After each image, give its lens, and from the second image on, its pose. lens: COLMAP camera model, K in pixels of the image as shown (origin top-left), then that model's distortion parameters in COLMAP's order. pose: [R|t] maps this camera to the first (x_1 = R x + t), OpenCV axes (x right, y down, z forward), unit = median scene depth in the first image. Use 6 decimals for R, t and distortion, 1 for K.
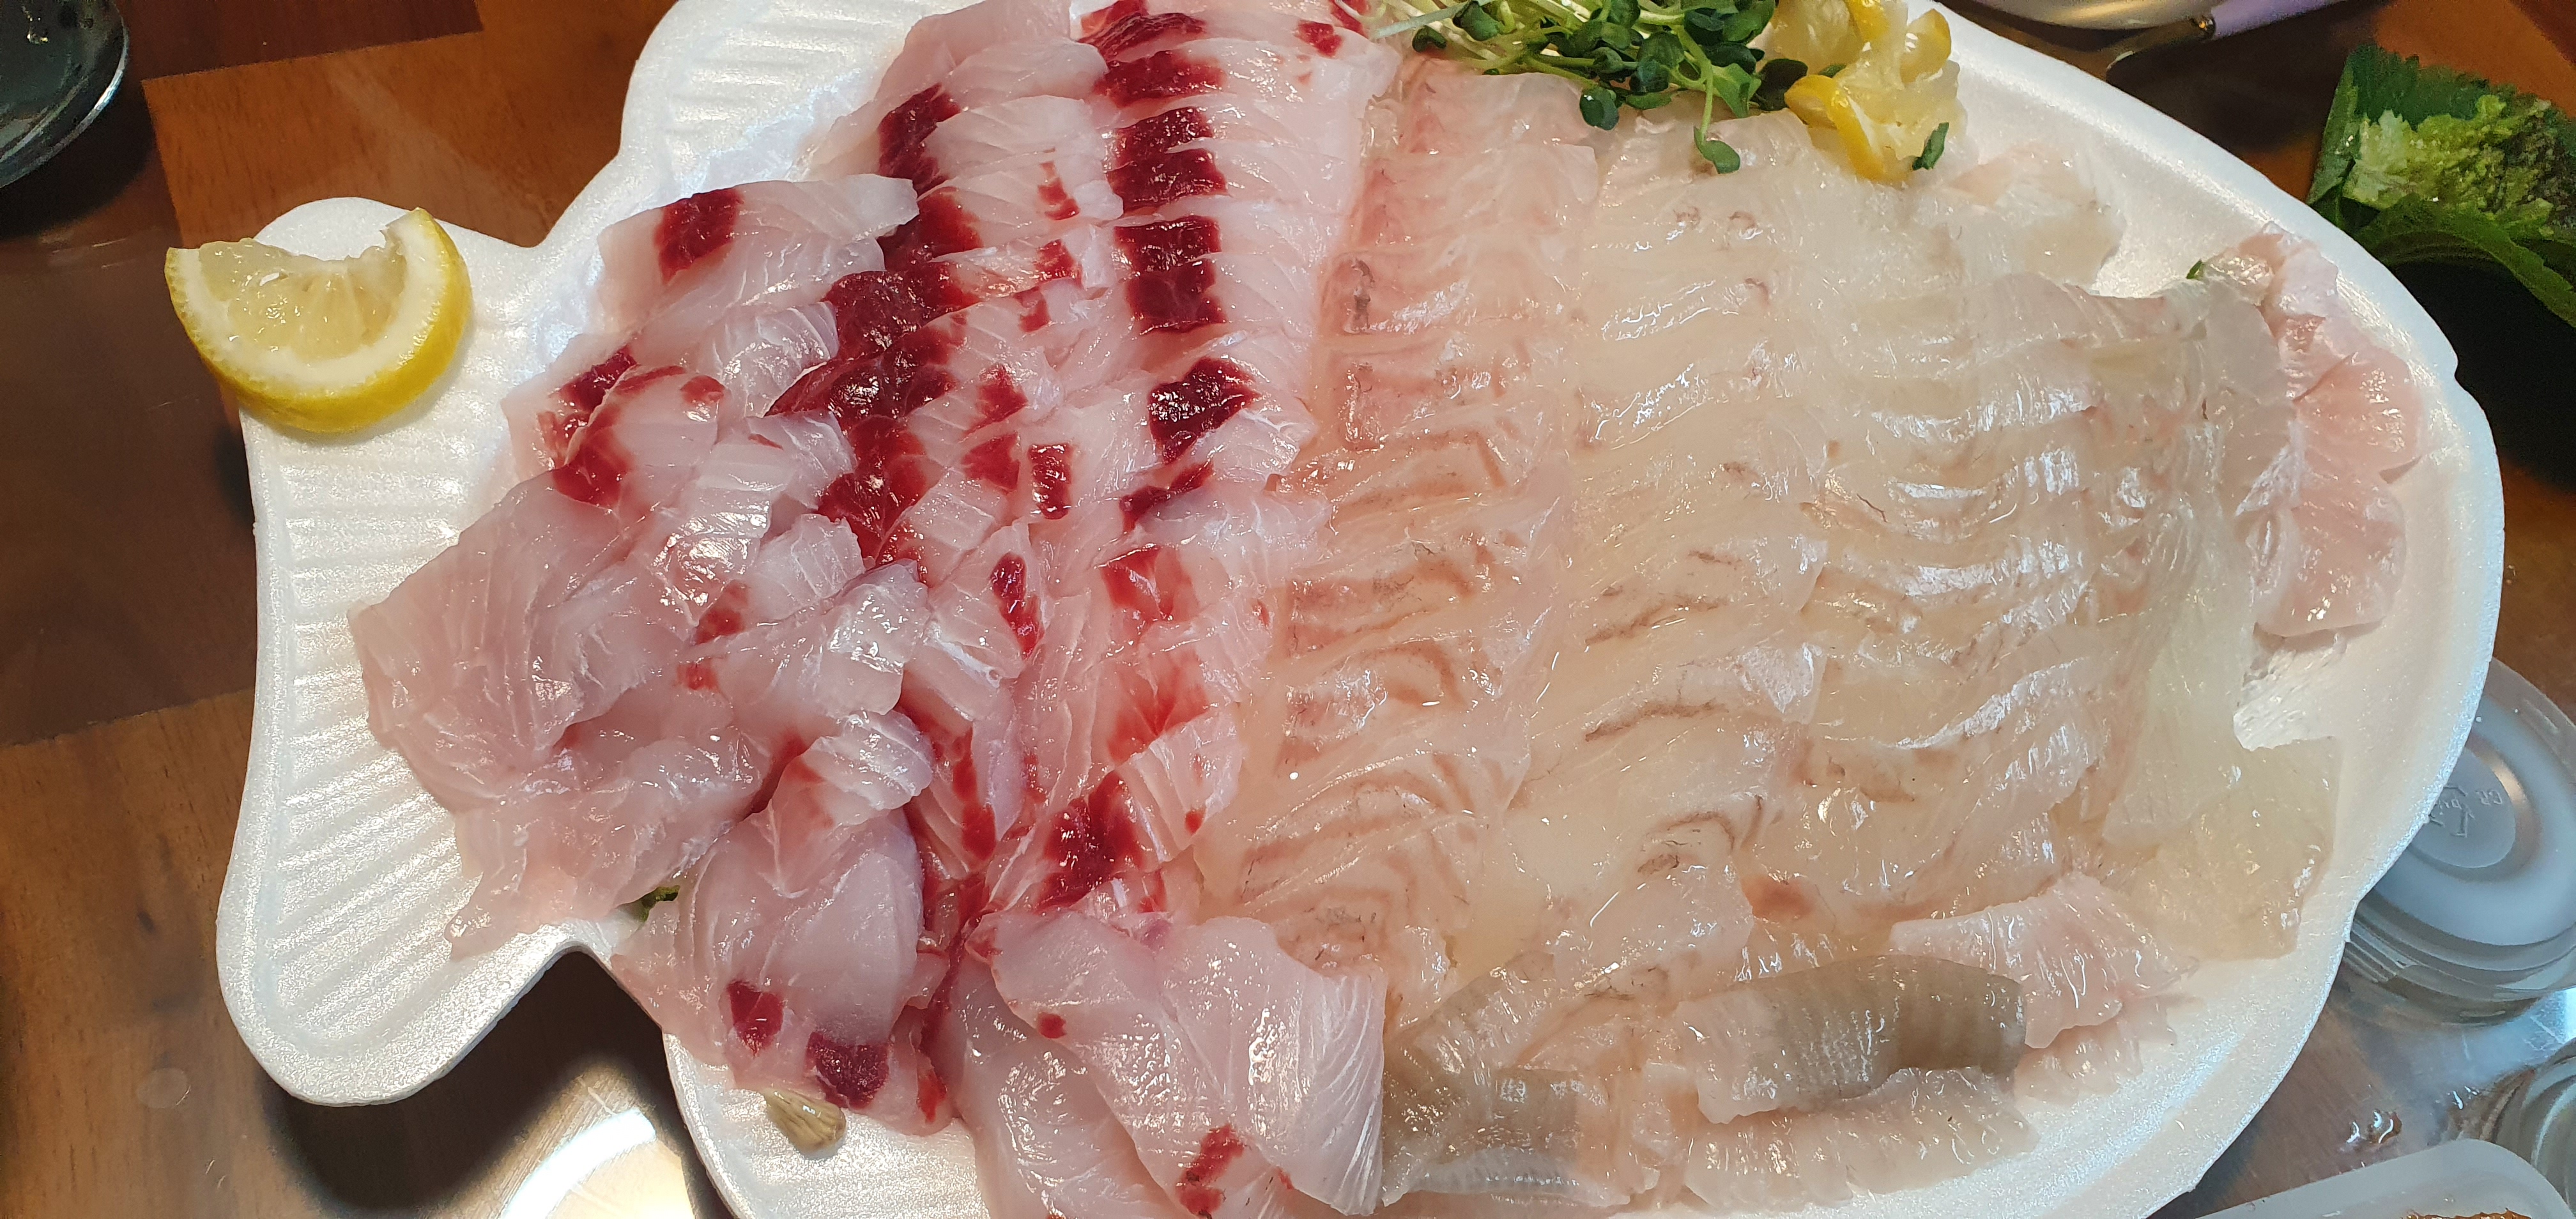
lens RADIAL K [[2212.0, 0, 1288.0], [0, 2212.0, 609.5], [0, 0, 1]] dist [-0.007455, -0.005757]
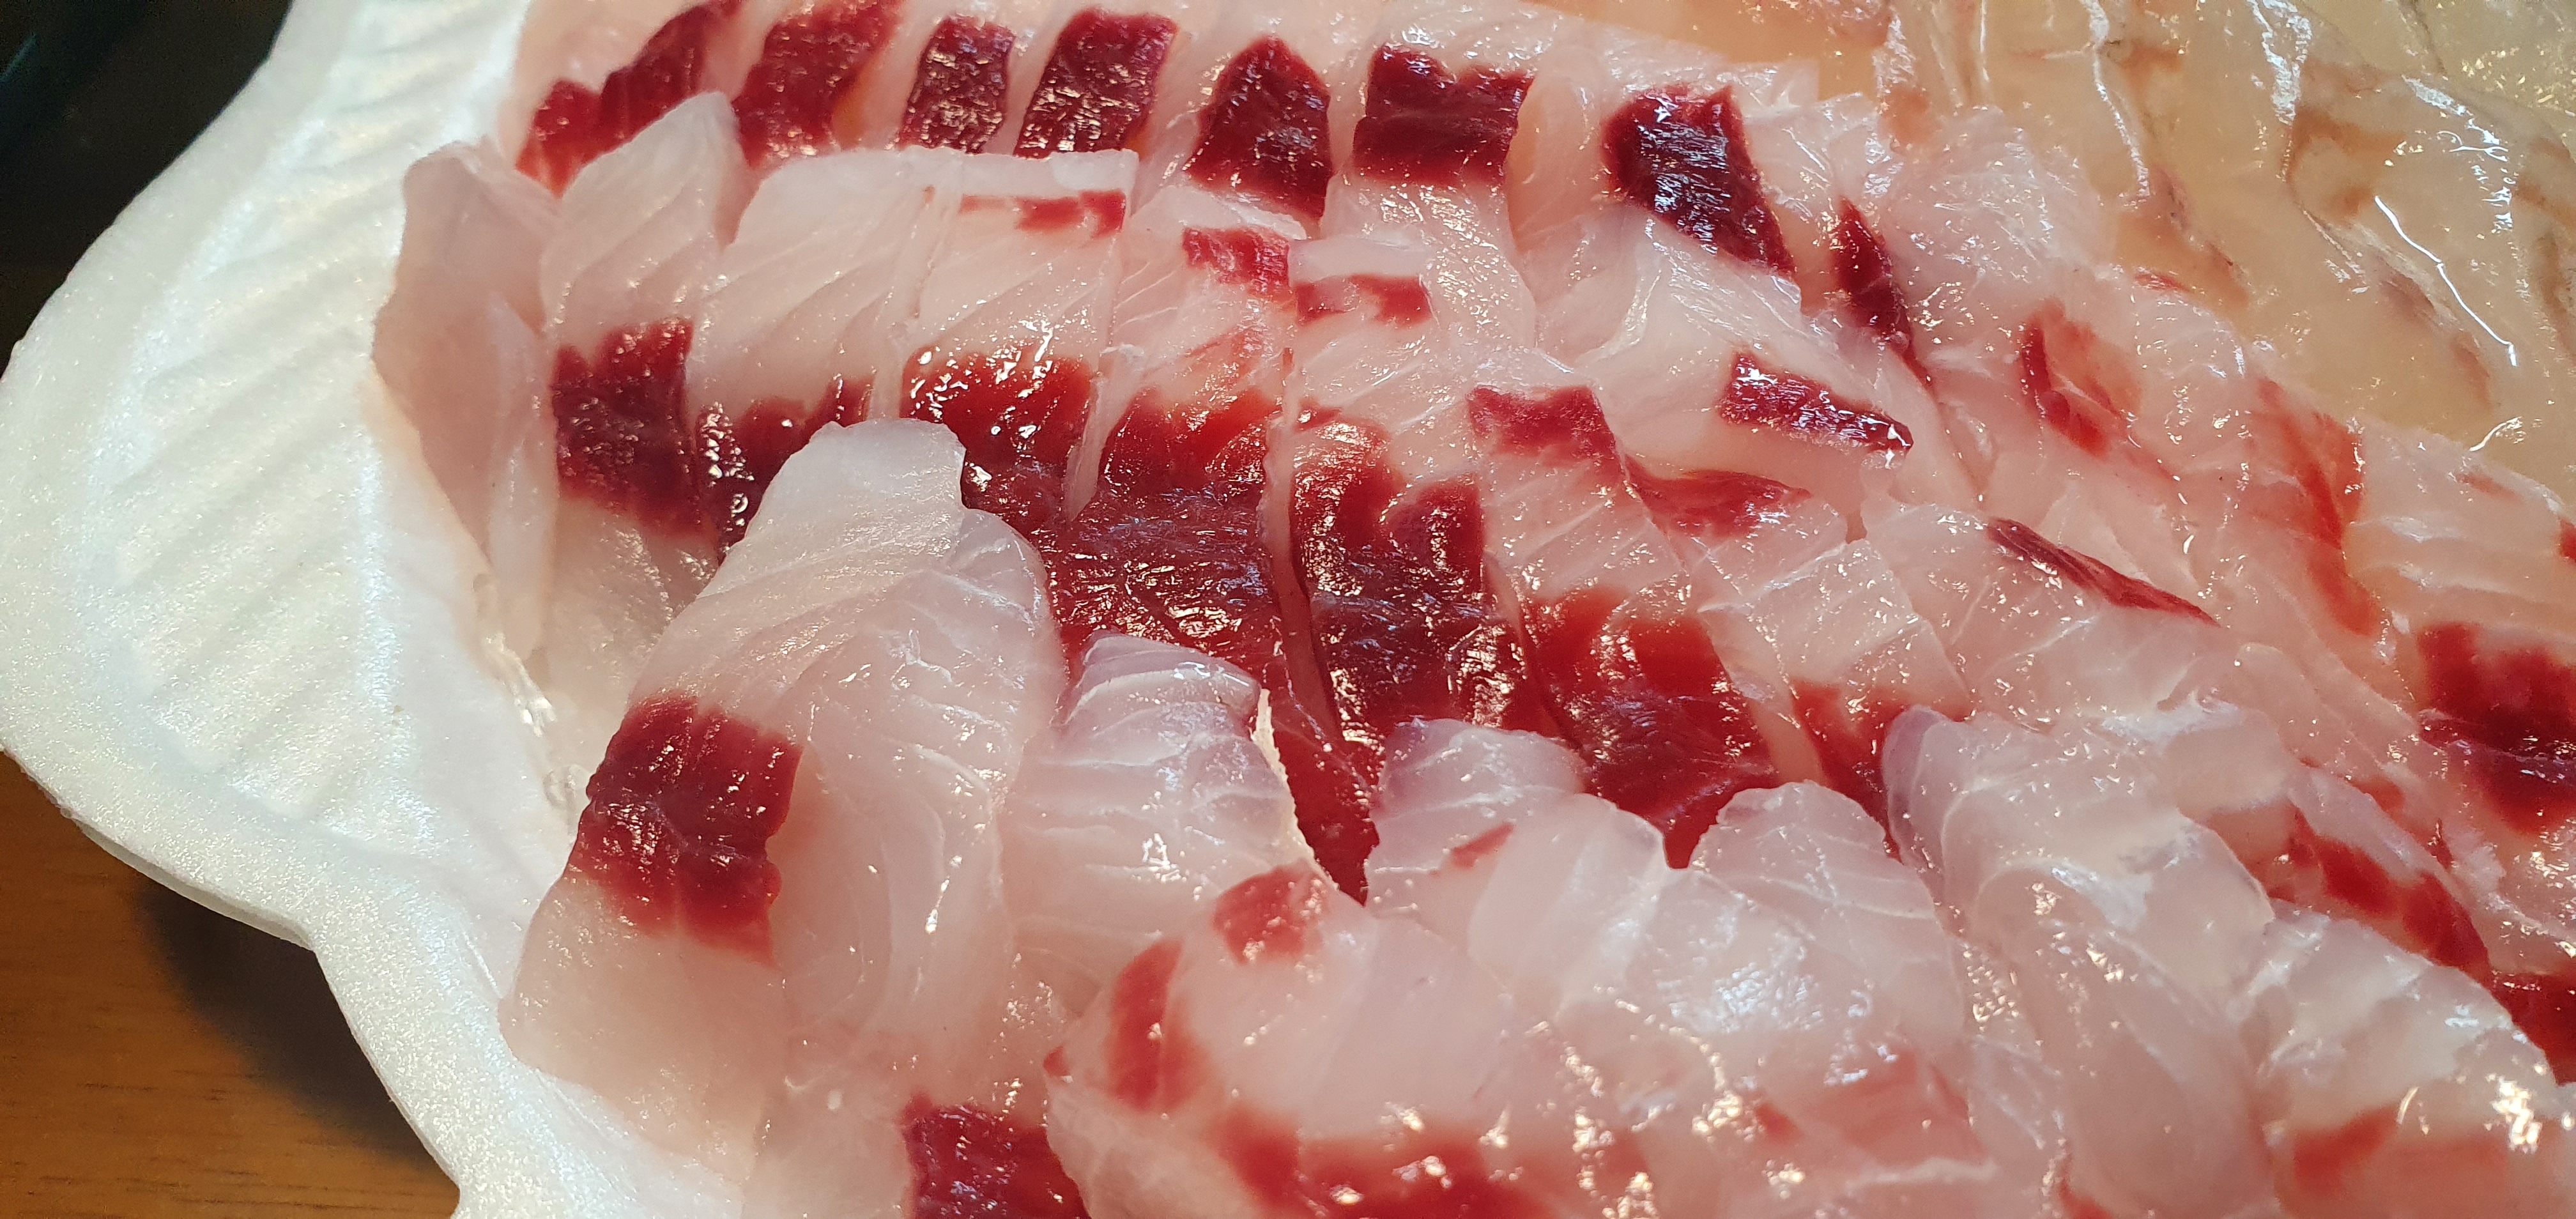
lens RADIAL K [[2212.0, 0, 1288.0], [0, 2212.0, 609.5], [0, 0, 1]] dist [-0.007455, -0.005757]
pose [[0.485605, -0.742729, 0.461023, -0.391219], [0.774871, 0.609850, 0.166308, -0.188795], [-0.404676, 0.276473, 0.871665, 0.631638]]
